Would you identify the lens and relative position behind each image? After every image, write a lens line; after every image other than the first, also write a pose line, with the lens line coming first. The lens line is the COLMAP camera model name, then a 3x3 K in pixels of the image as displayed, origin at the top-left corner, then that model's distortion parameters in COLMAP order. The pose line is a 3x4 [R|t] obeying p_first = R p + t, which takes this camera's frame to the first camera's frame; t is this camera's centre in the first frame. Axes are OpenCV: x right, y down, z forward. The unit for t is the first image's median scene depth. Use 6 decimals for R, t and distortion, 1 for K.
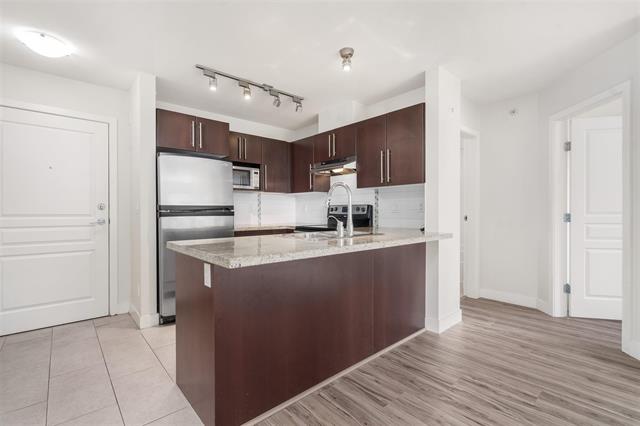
lens RADIAL K [[291.5, 0, 318.9], [0, 291.5, 210.0], [0, 0, 1]] dist [0.001635, 0.000766]
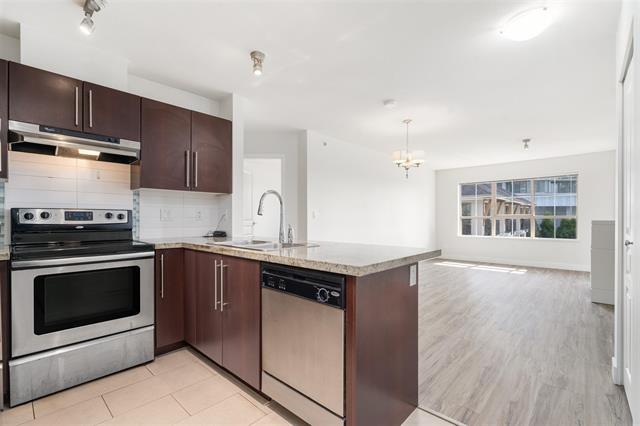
lens RADIAL K [[288.3, 0, 319.5], [0, 288.3, 215.5], [0, 0, 1]] dist [0.001883, -0.000054]
pose [[-0.103392, 0.013251, 0.994552, -0.605235], [-0.005299, 0.999890, -0.013873, 0.003409], [-0.994627, -0.006705, -0.103310, 0.600259]]
